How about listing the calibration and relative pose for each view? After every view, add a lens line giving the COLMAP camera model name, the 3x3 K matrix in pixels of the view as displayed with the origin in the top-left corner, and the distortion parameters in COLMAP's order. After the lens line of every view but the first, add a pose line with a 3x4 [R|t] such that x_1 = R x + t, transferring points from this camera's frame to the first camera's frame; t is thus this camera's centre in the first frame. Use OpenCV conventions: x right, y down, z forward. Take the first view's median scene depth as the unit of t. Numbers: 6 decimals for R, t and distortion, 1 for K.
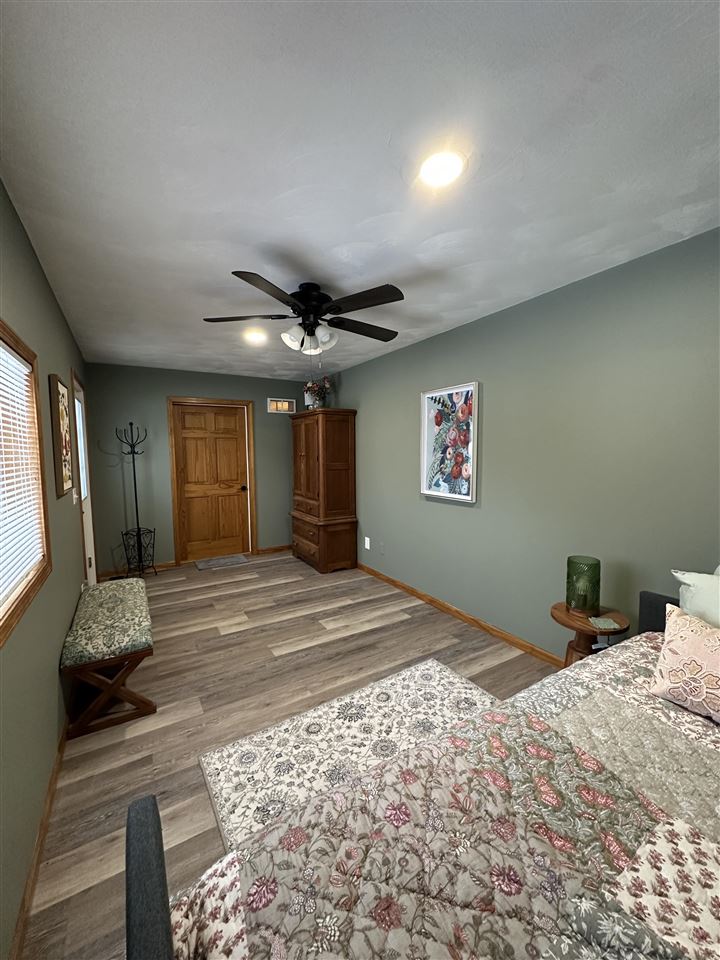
lens RADIAL K [[384.8, 0, 360.0], [0, 384.8, 480.0], [0, 0, 1]] dist [-0.002138, 0.000405]
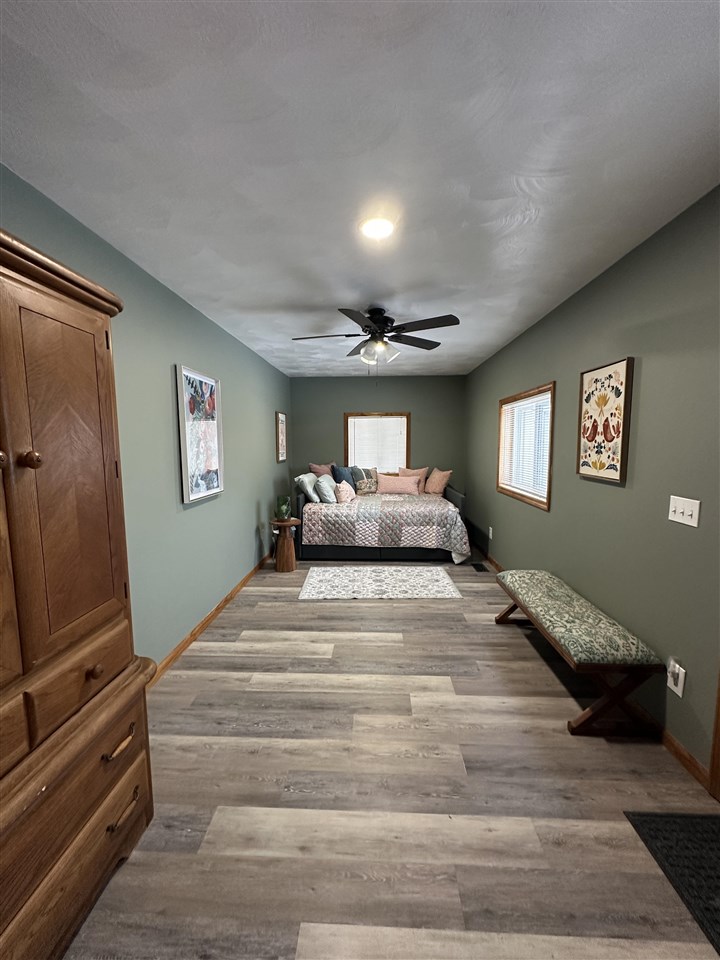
lens RADIAL K [[384.8, 0, 360.0], [0, 384.8, 480.0], [0, 0, 1]] dist [-0.002138, 0.000405]
pose [[-0.832646, -0.038707, 0.552452, -0.566908], [0.056162, 0.986510, 0.153765, -0.108783], [-0.550951, 0.159058, -0.819239, 1.523712]]
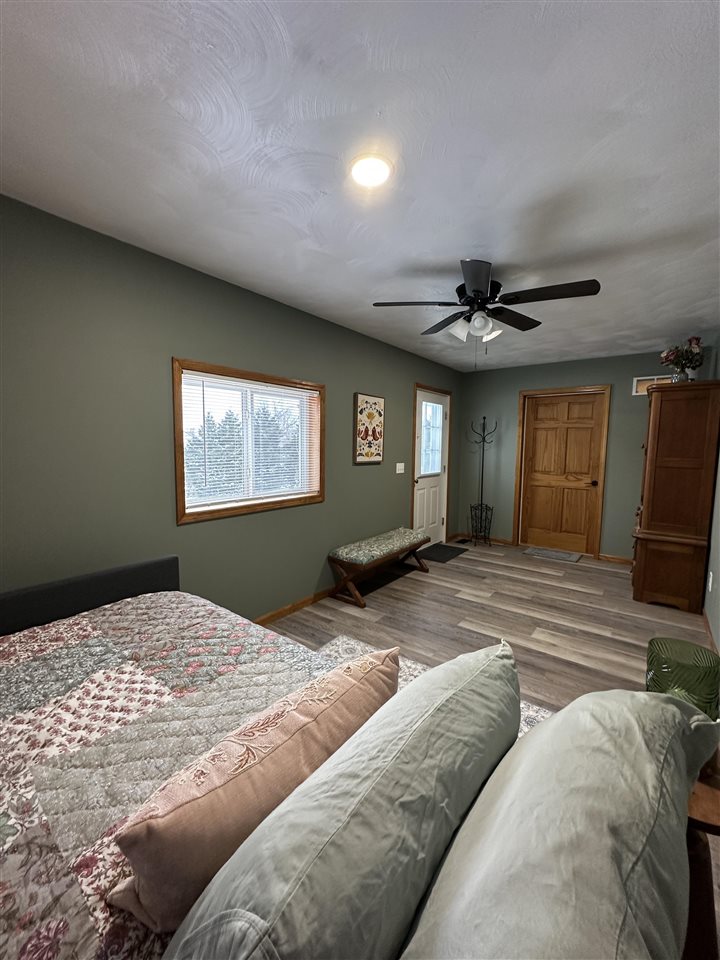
lens RADIAL K [[384.8, 0, 360.0], [0, 384.8, 480.0], [0, 0, 1]] dist [-0.002138, 0.000405]
pose [[0.363728, 0.099338, -0.926193, 0.534235], [-0.084333, 0.993726, 0.073462, -0.009475], [0.927680, 0.051388, 0.369823, 0.254837]]
